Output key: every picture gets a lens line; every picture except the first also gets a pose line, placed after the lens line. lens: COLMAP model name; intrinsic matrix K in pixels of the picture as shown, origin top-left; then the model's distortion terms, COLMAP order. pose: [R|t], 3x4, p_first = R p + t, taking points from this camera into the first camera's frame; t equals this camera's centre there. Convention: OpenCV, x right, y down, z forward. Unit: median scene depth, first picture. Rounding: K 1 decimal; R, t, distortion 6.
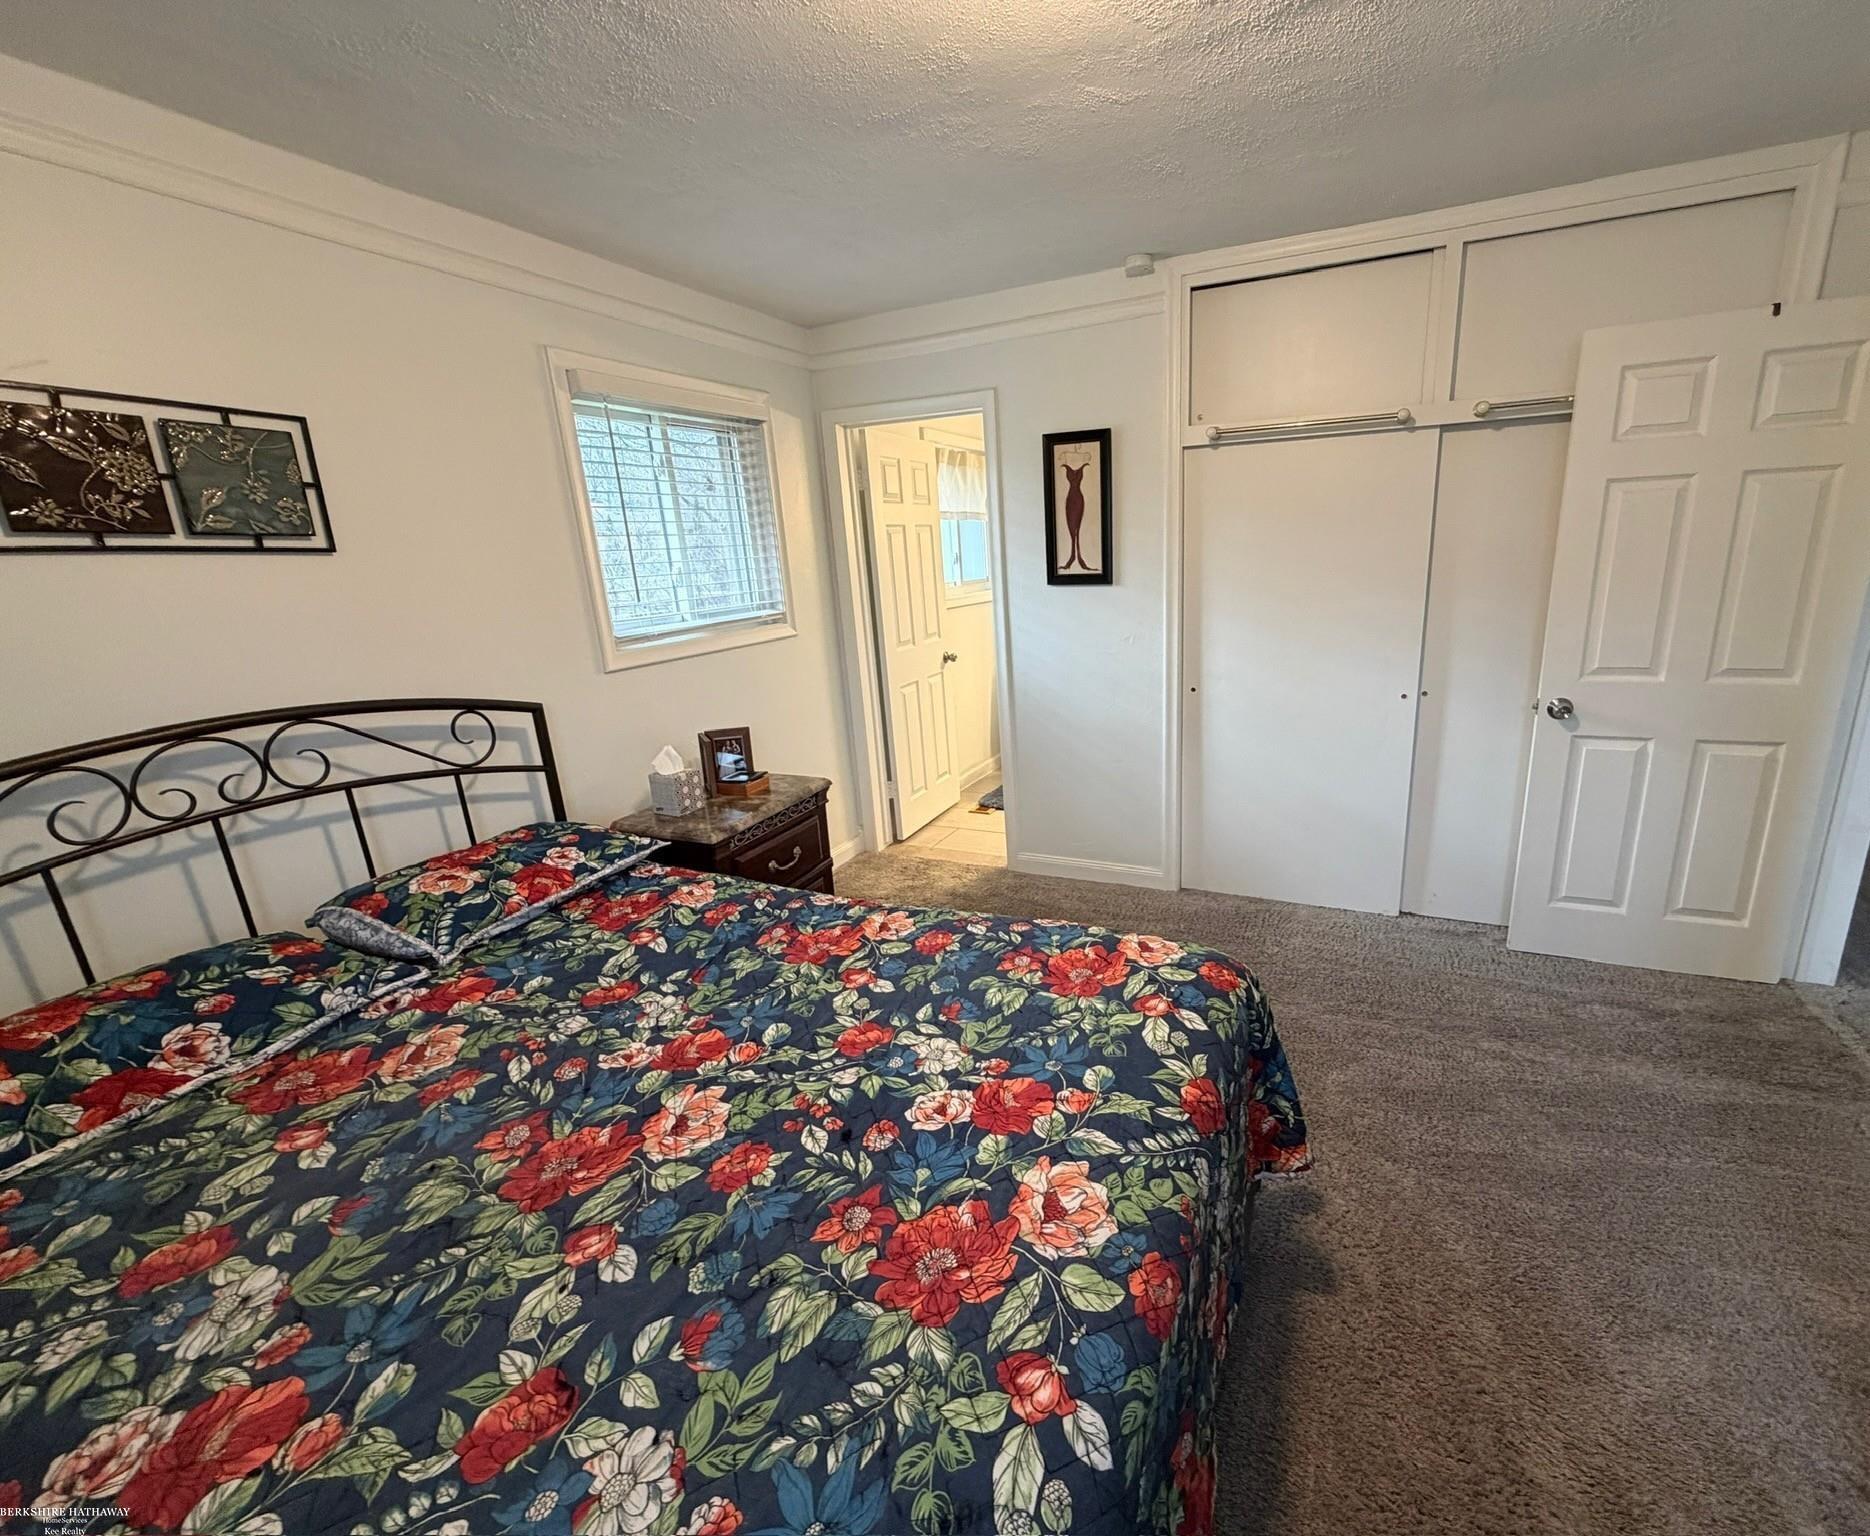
lens RADIAL K [[809.0, 0, 1023.1], [0, 809.0, 765.2], [0, 0, 1]] dist [-0.000659, -0.000318]
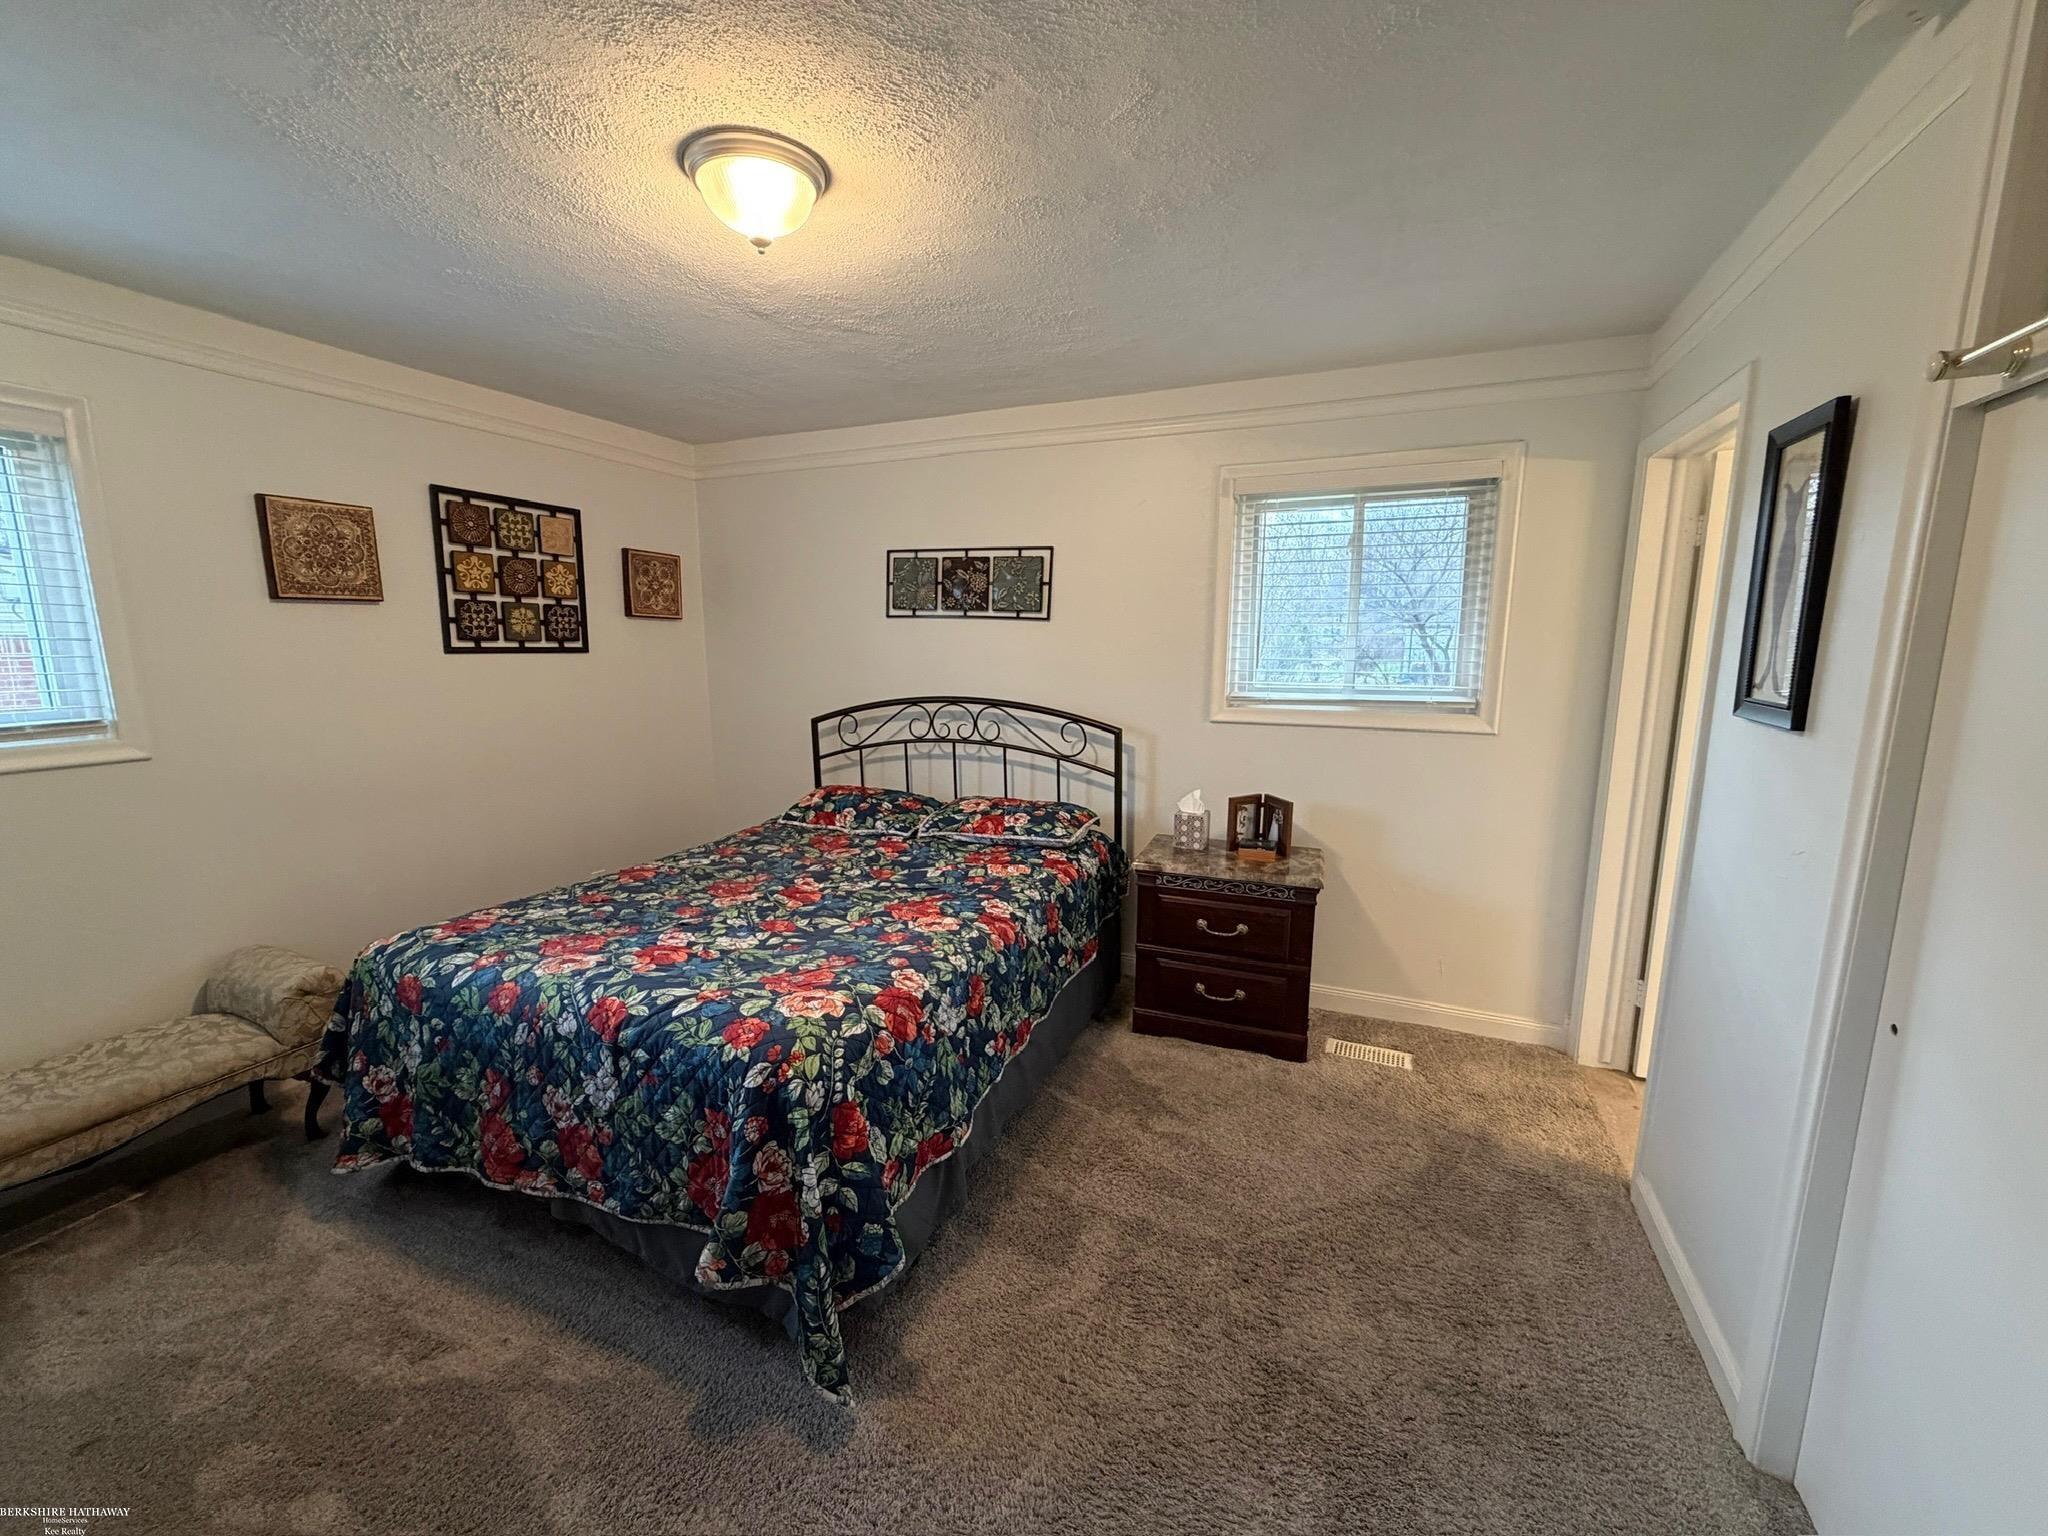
lens RADIAL K [[816.9, 0, 1024.0], [0, 816.9, 768.0], [0, 0, 1]] dist [-0.002439, -0.000088]
pose [[-0.005628, 0.205664, -0.978607, 1.029307], [-0.267704, 0.942592, 0.199634, -0.322666], [0.963485, 0.263101, 0.049752, 1.011046]]
